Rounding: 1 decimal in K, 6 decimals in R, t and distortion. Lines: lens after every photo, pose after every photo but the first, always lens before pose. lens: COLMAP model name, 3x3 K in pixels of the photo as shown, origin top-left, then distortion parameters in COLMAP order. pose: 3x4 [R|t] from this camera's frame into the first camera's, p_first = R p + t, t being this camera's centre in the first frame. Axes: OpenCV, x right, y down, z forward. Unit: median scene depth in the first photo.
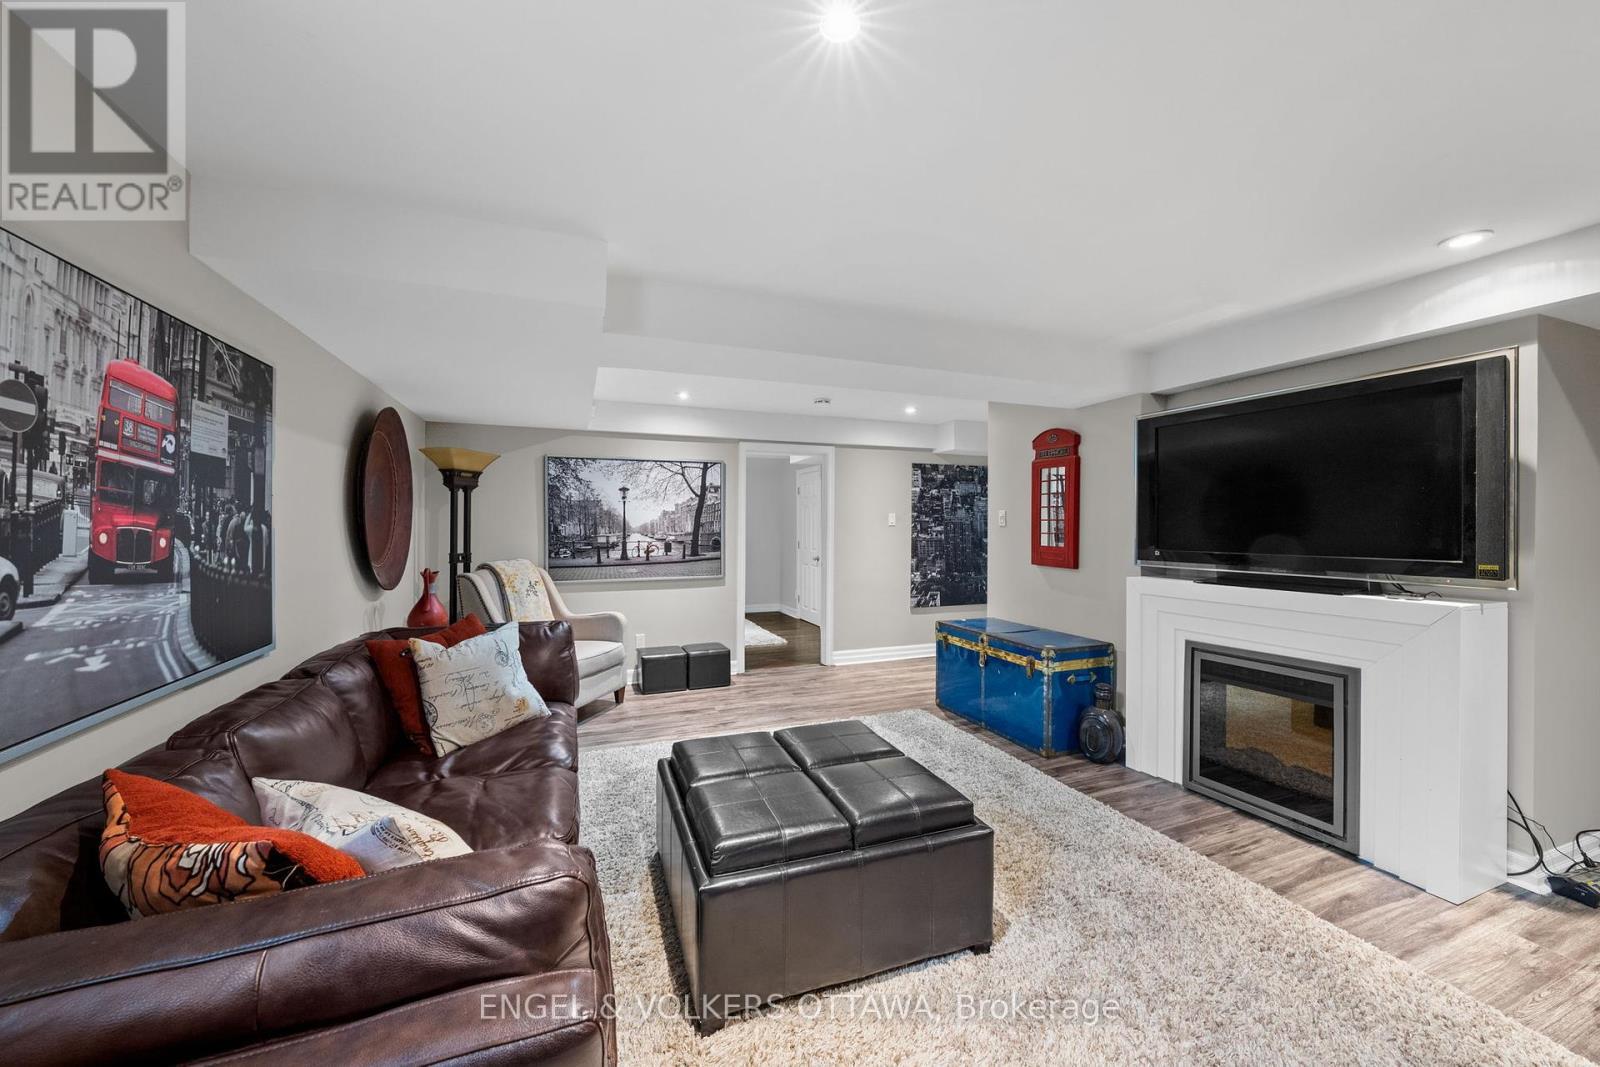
lens RADIAL K [[579.5, 0, 800.6], [0, 579.5, 527.5], [0, 0, 1]] dist [-0.001386, -0.000093]
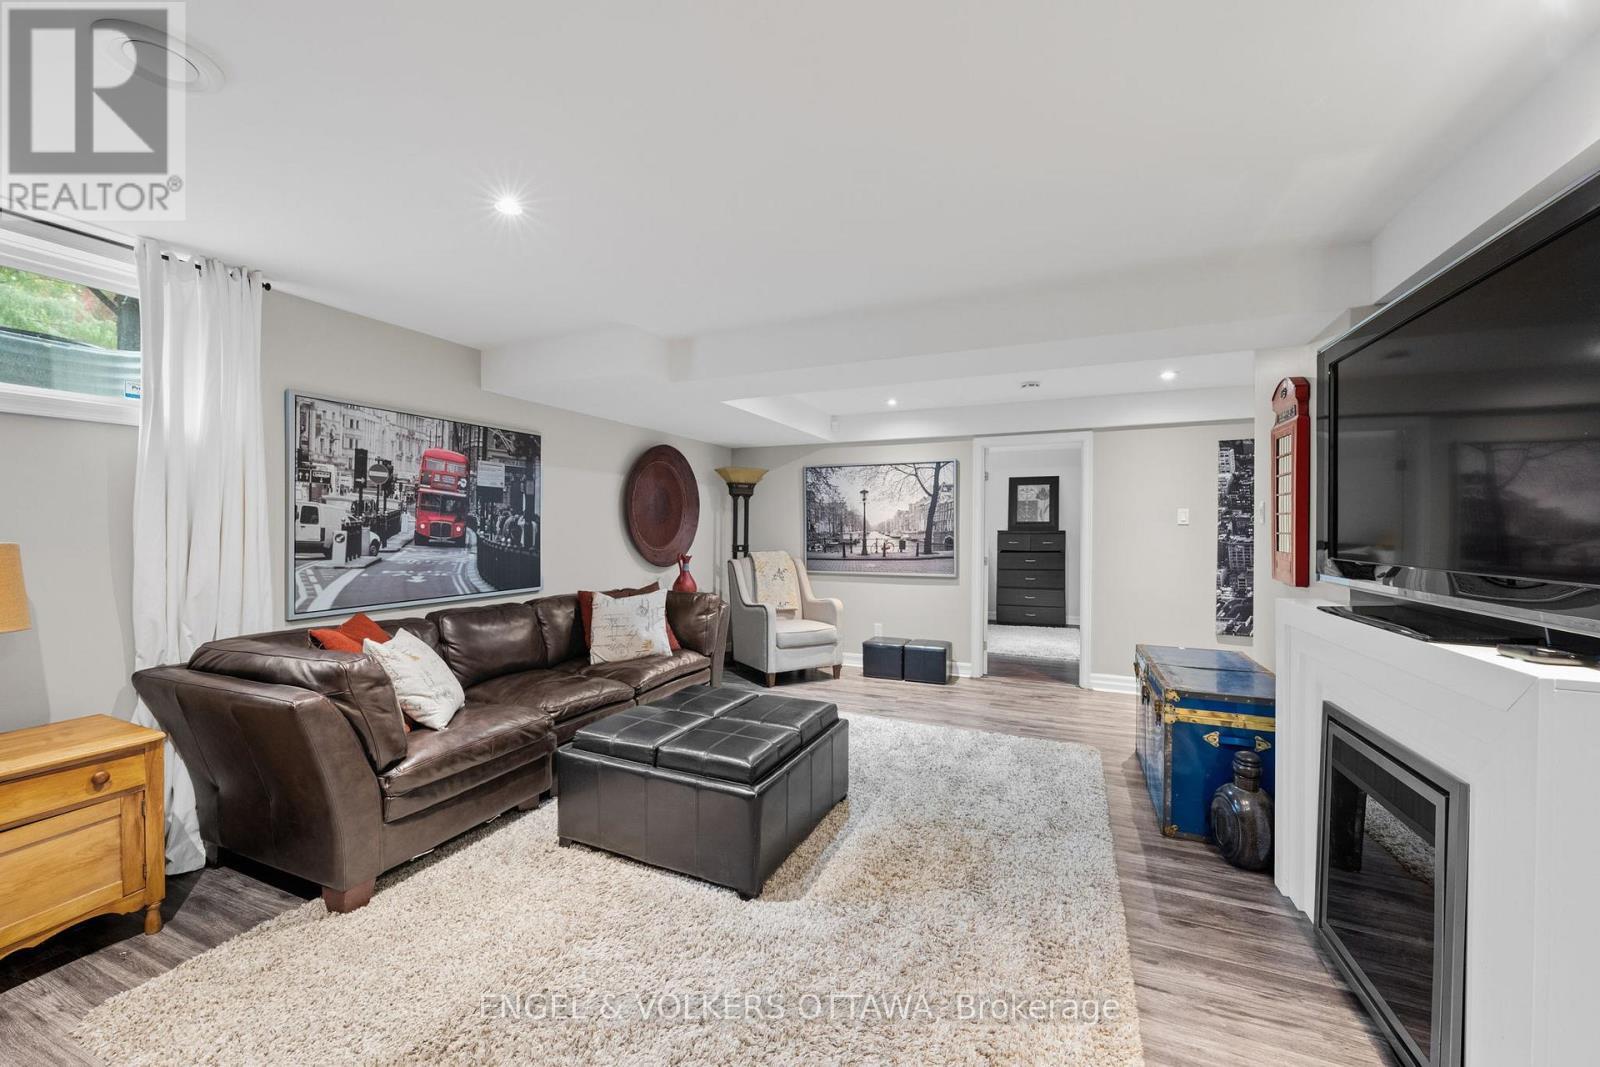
lens RADIAL K [[579.5, 0, 767.2], [0, 579.5, 531.4], [0, 0, 1]] dist [-0.001386, -0.000093]
pose [[0.718865, 0.006751, -0.695117, 0.492326], [-0.004392, 0.999977, 0.005170, 0.007433], [0.695136, -0.000664, 0.718878, 0.099549]]
